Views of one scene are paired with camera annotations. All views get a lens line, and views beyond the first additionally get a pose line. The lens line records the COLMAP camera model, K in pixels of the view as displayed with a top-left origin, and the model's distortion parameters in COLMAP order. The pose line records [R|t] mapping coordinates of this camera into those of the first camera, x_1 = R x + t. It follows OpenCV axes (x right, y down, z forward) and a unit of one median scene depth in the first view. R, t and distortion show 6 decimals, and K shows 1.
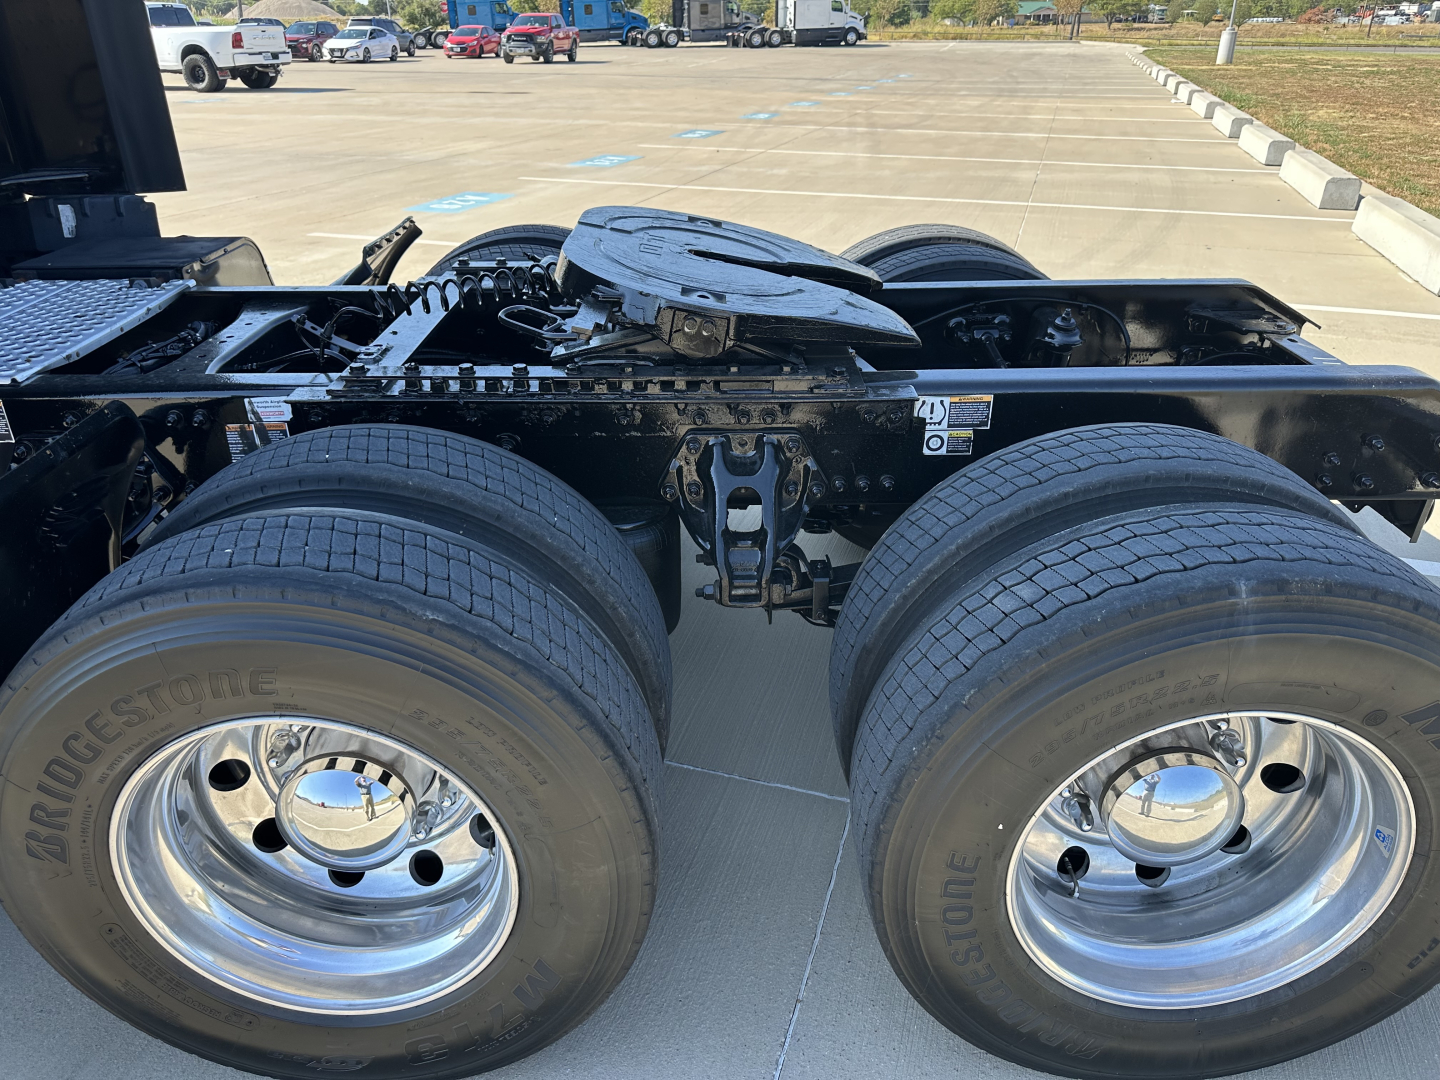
lens RADIAL K [[1019.2, 0, 711.8], [0, 1019.2, 541.1], [0, 0, 1]] dist [0.036080, -0.039825]
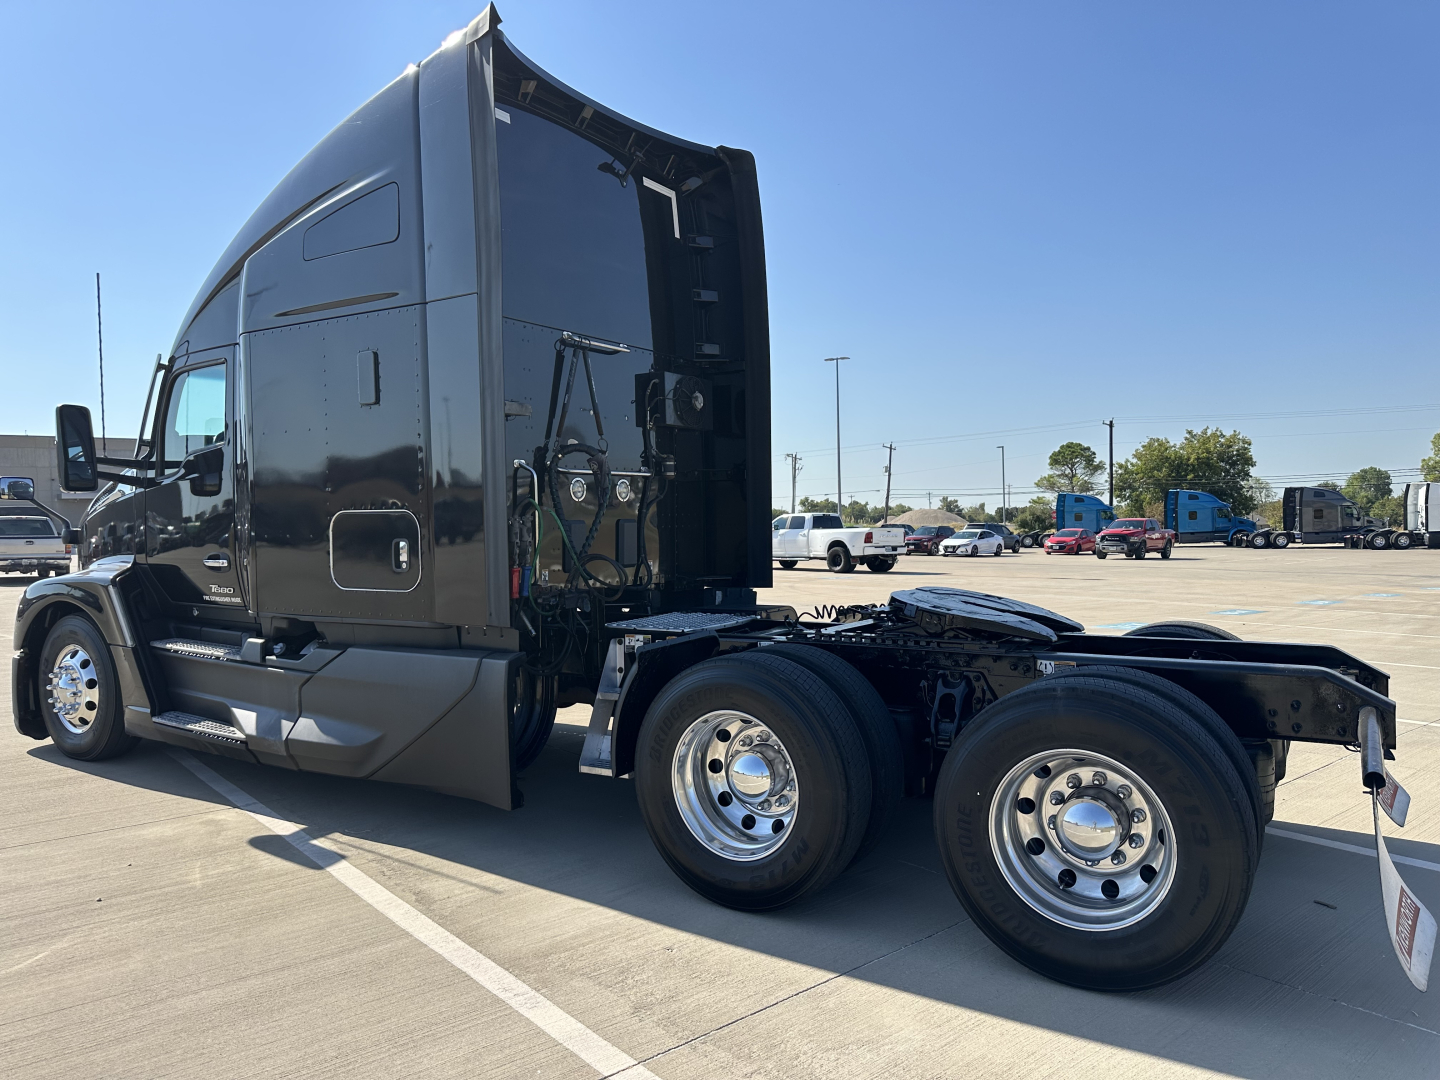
lens RADIAL K [[1019.2, 0, 711.8], [0, 1019.2, 541.1], [0, 0, 1]] dist [0.036080, -0.039825]
pose [[0.846078, 0.005620, -0.533029, 0.035561], [-0.239593, 0.897256, -0.370847, 0.027241], [0.476179, 0.441476, 0.760495, -0.047883]]
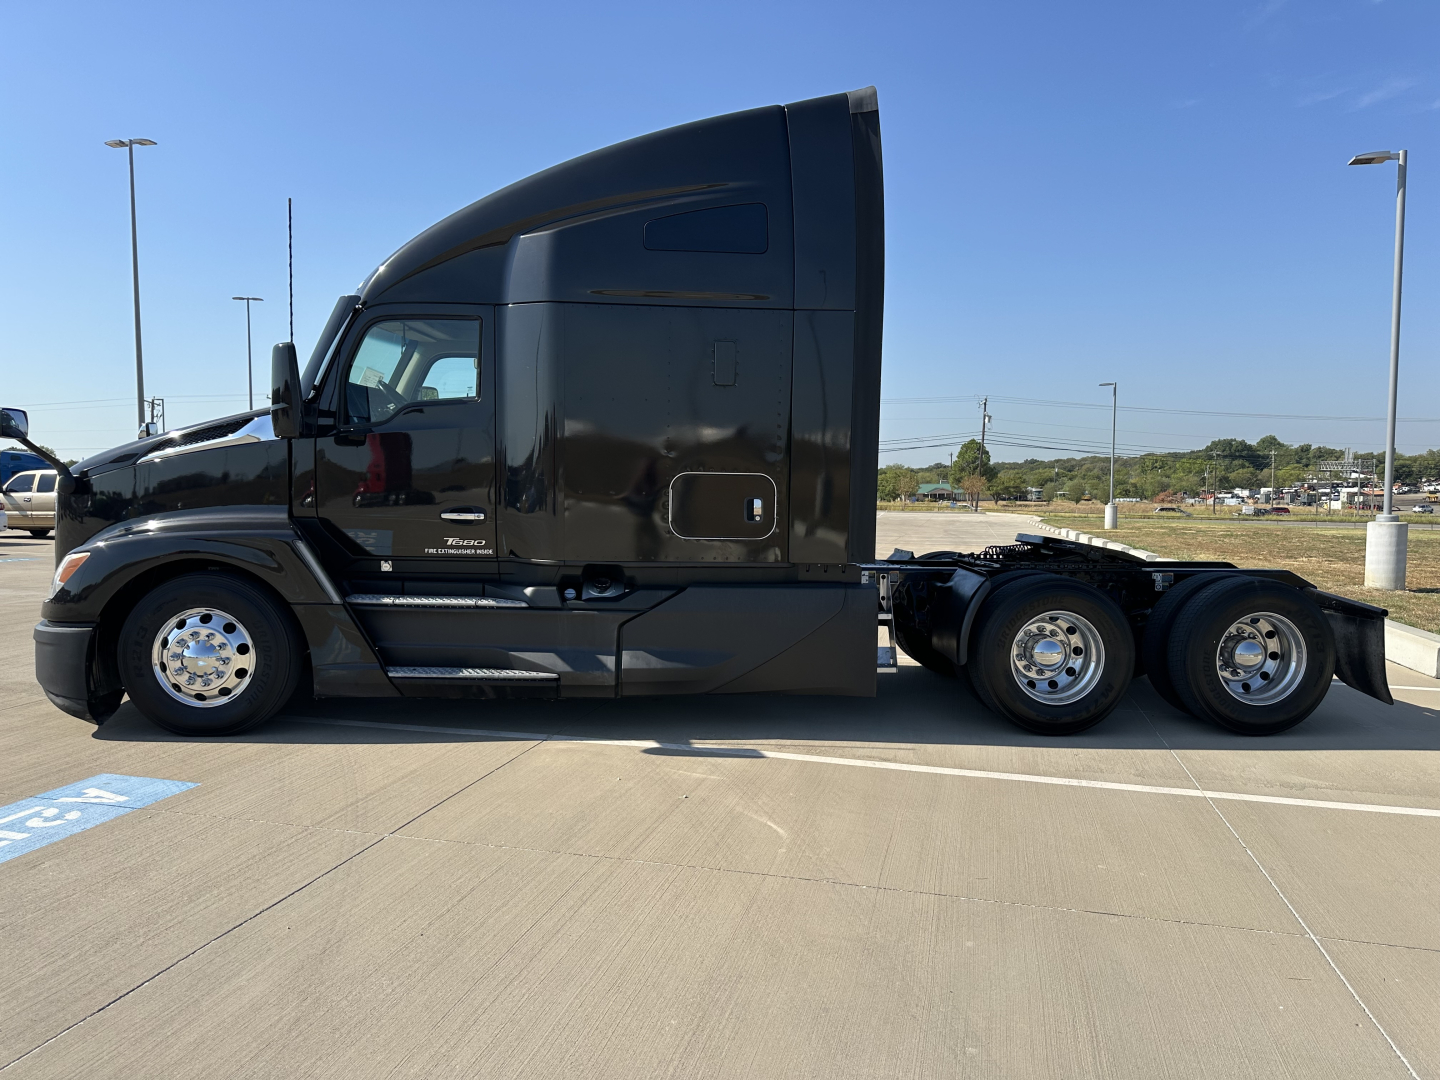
lens RADIAL K [[1013.6, 0, 699.4], [0, 1013.6, 556.1], [0, 0, 1]] dist [0.119533, -0.165713]
pose [[0.998018, 0.012890, 0.061593, -0.074639], [0.012674, 0.917563, -0.397389, 0.057370], [-0.061638, 0.397382, 0.915581, -0.104577]]
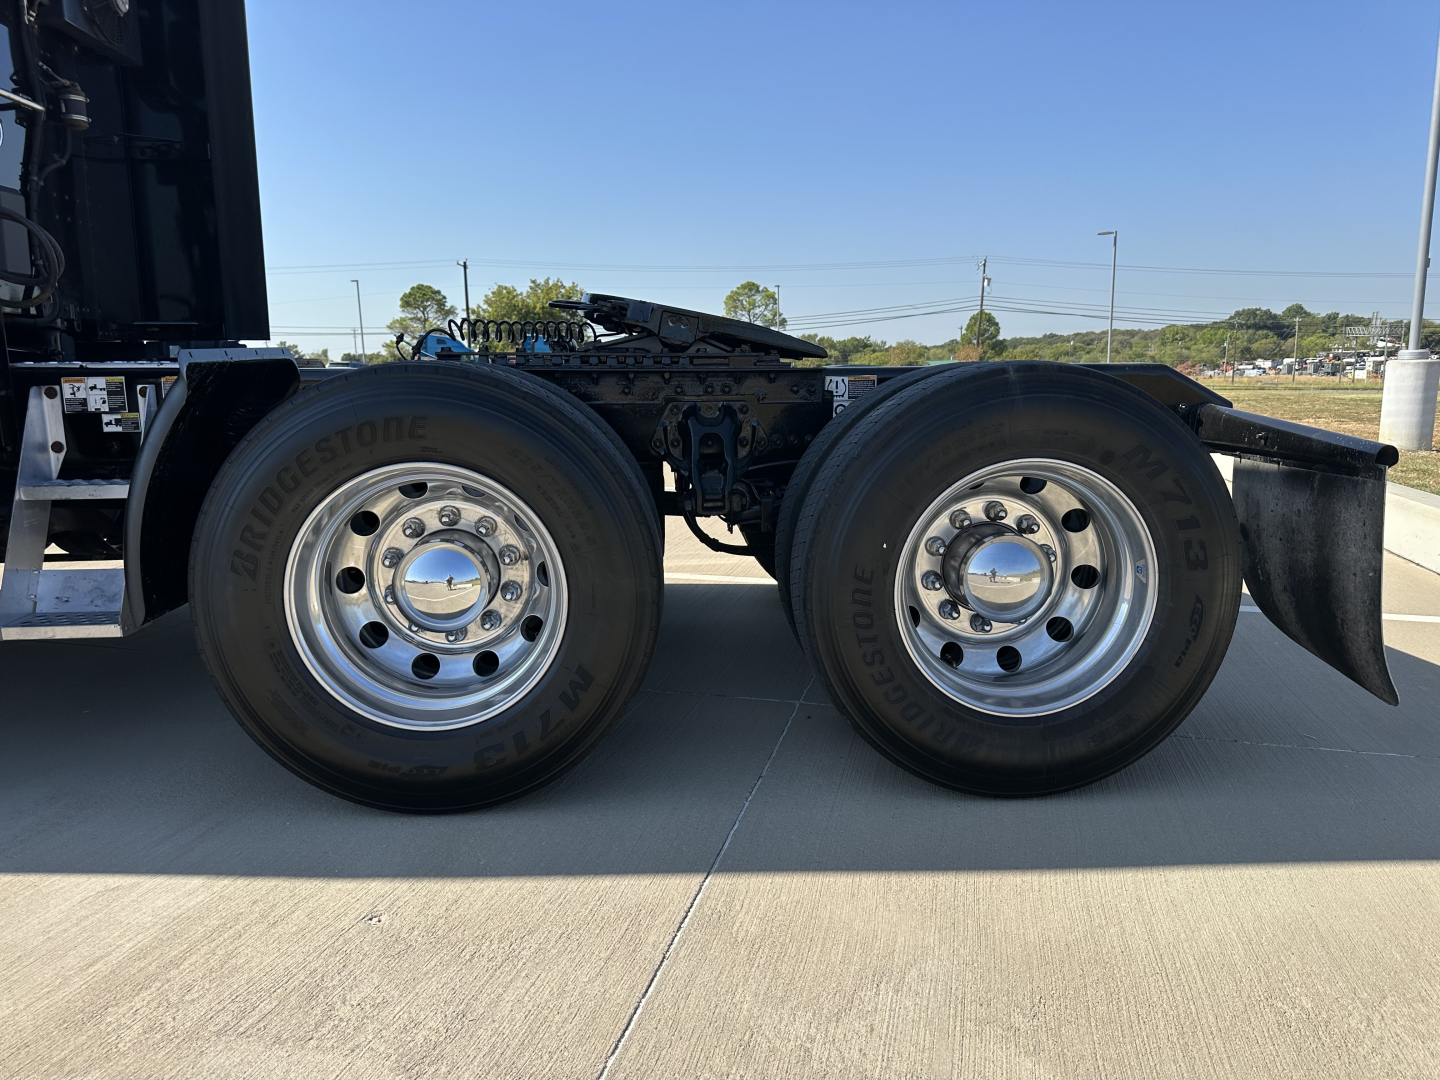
lens RADIAL K [[1017.4, 0, 724.7], [0, 1017.4, 552.8], [0, 0, 1]] dist [0.092309, -0.115540]
pose [[0.997831, -0.009658, 0.065116, -0.002104], [0.028577, 0.954663, -0.296314, 0.025516], [-0.059303, 0.297532, 0.952868, -0.015463]]
